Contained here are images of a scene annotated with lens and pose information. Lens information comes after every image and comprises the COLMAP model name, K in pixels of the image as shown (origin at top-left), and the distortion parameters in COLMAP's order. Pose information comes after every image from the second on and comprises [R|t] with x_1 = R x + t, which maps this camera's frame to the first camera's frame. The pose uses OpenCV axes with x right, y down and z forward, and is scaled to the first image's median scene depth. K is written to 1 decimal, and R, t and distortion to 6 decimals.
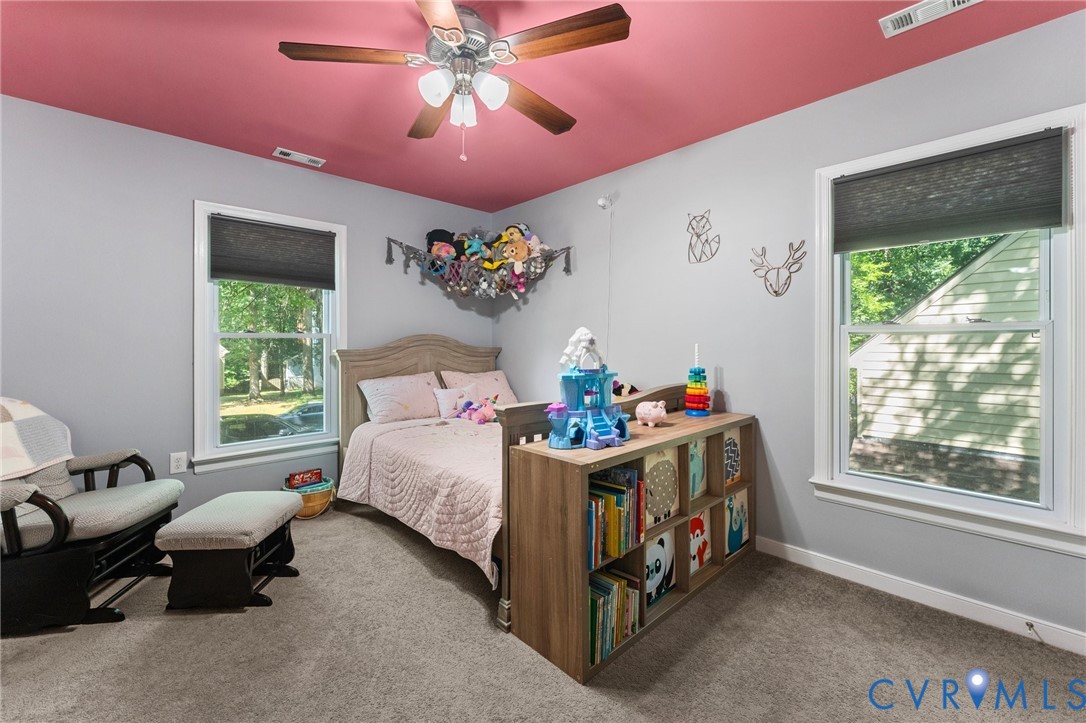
lens RADIAL K [[452.1, 0, 542.6], [0, 452.1, 347.6], [0, 0, 1]] dist [0.000680, 0.000058]
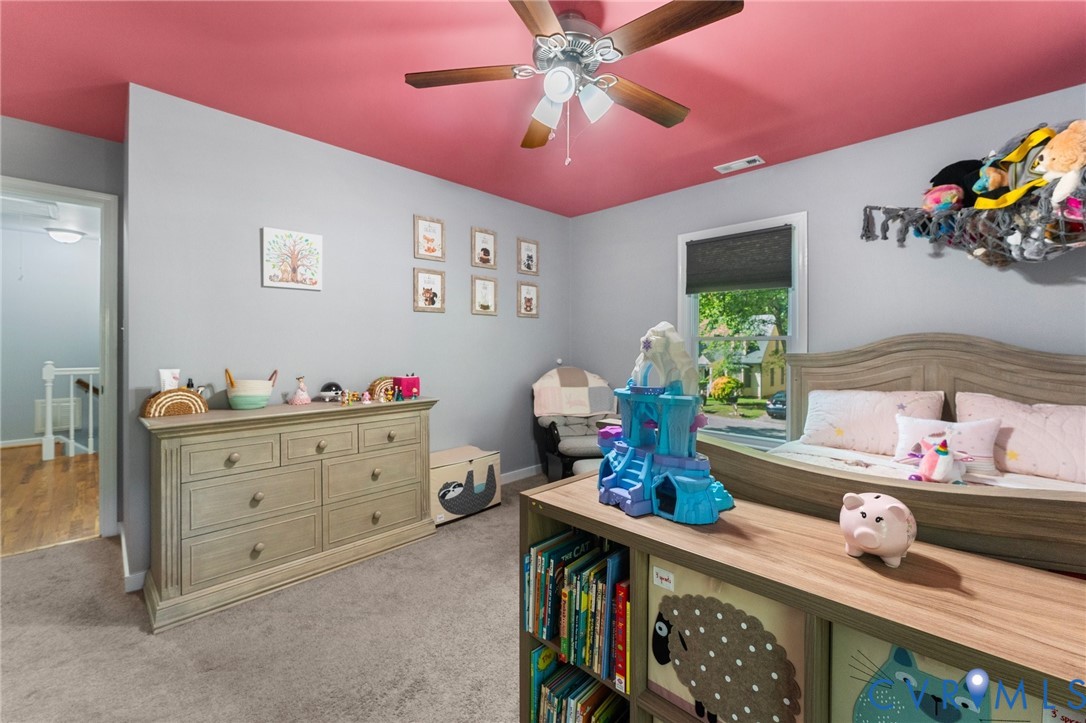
lens RADIAL K [[452.1, 0, 542.6], [0, 452.1, 347.6], [0, 0, 1]] dist [0.000680, 0.000058]
pose [[0.027847, 0.007471, -0.999584, 0.548117], [-0.012263, 0.999899, 0.007131, -0.008396], [0.999537, 0.012060, 0.027936, 0.608266]]
